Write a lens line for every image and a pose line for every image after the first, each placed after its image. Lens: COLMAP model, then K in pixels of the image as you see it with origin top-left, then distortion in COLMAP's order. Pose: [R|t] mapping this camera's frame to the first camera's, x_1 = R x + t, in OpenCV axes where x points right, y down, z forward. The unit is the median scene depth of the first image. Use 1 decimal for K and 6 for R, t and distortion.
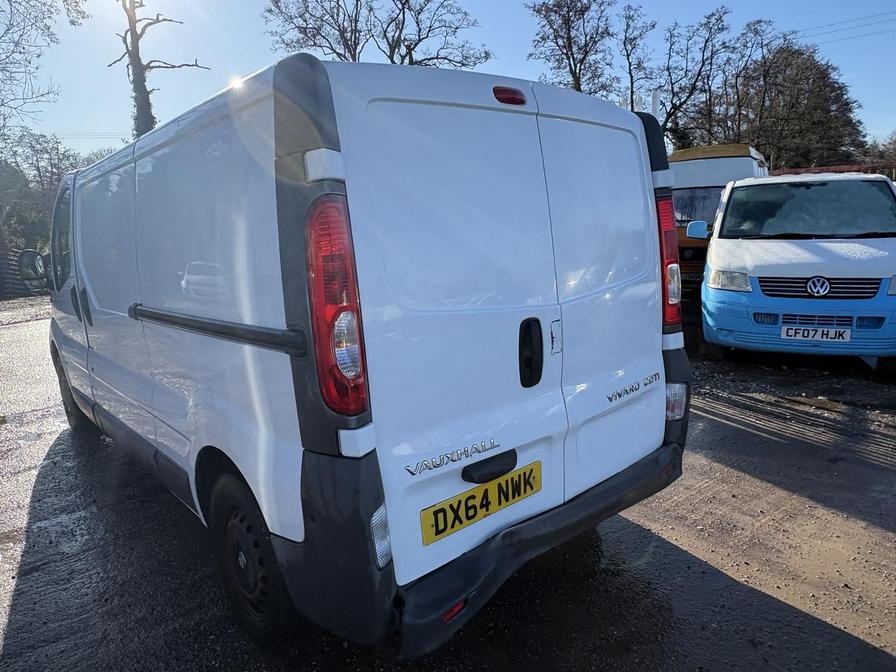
lens RADIAL K [[589.6, 0, 447.7], [0, 589.6, 334.8], [0, 0, 1]] dist [0.004105, -0.000294]
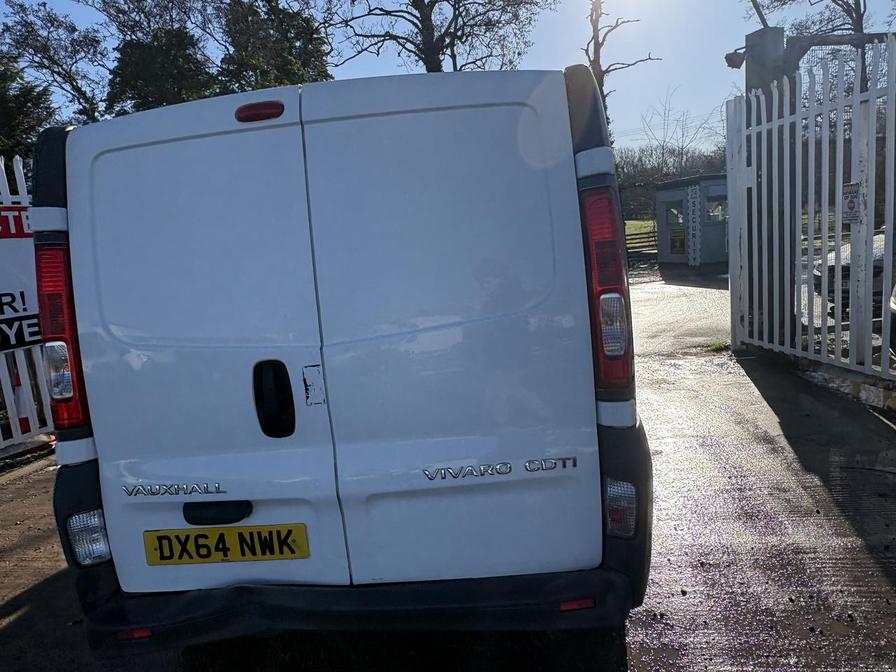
lens RADIAL K [[589.6, 0, 449.9], [0, 589.6, 332.5], [0, 0, 1]] dist [0.004105, -0.000294]
pose [[0.696804, 0.077935, -0.713015, 0.935594], [-0.065244, 0.996845, 0.045197, -0.124586], [0.714288, 0.015027, 0.699691, 0.562769]]
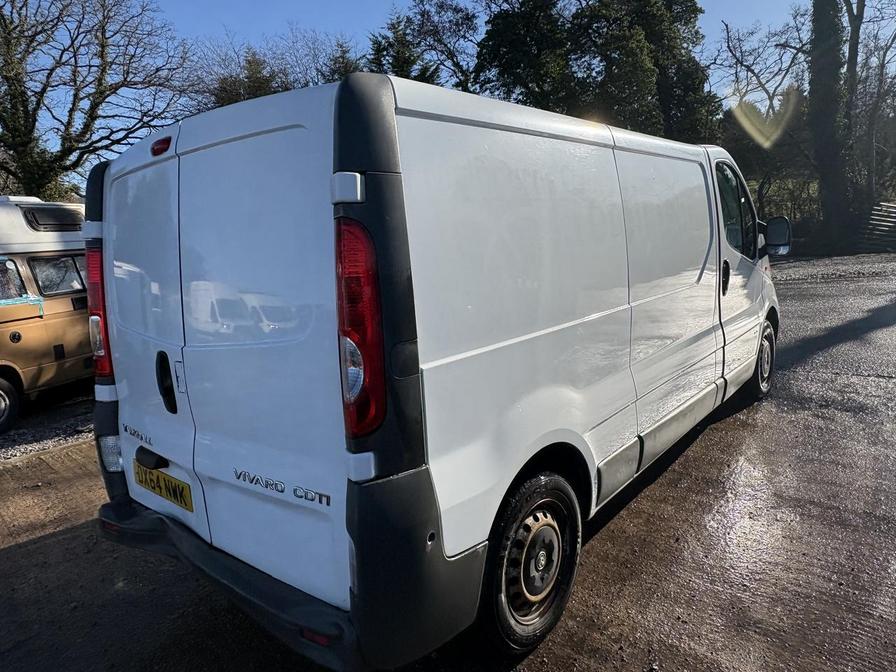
lens RADIAL K [[589.6, 0, 446.5], [0, 589.6, 336.3], [0, 0, 1]] dist [0.004105, -0.000294]
pose [[0.150156, 0.200380, -0.968143, 1.253059], [-0.108031, 0.976707, 0.185398, -0.310486], [0.982742, 0.076751, 0.168306, 1.304831]]
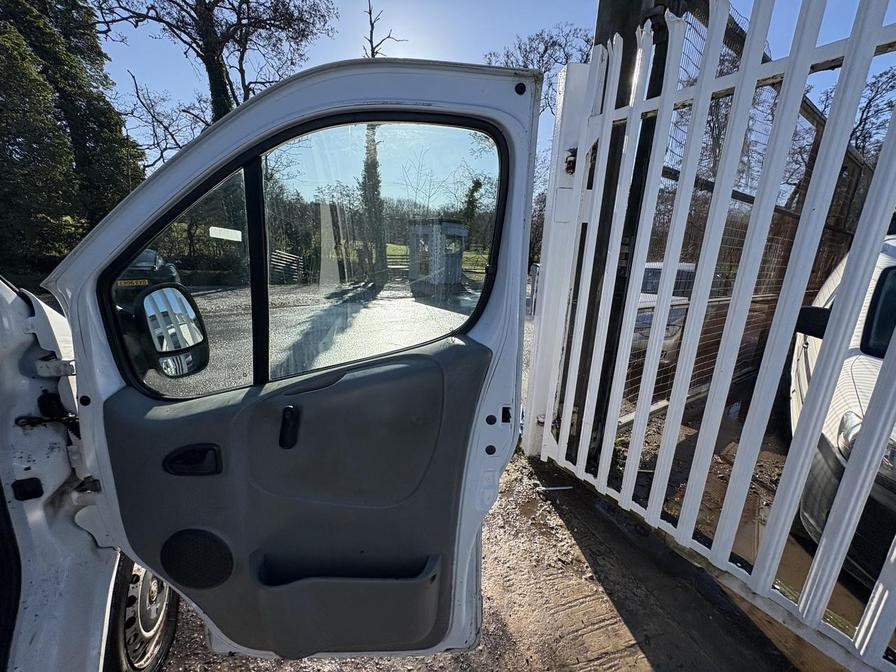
lens RADIAL K [[355.1, 0, 445.8], [0, 355.1, 335.4], [0, 0, 1]] dist [-0.002002, 0.001821]
pose [[0.935995, 0.149344, -0.318763, -0.256720], [-0.132759, 0.988437, 0.073269, -0.514318], [0.326019, -0.026261, 0.944998, 2.626556]]
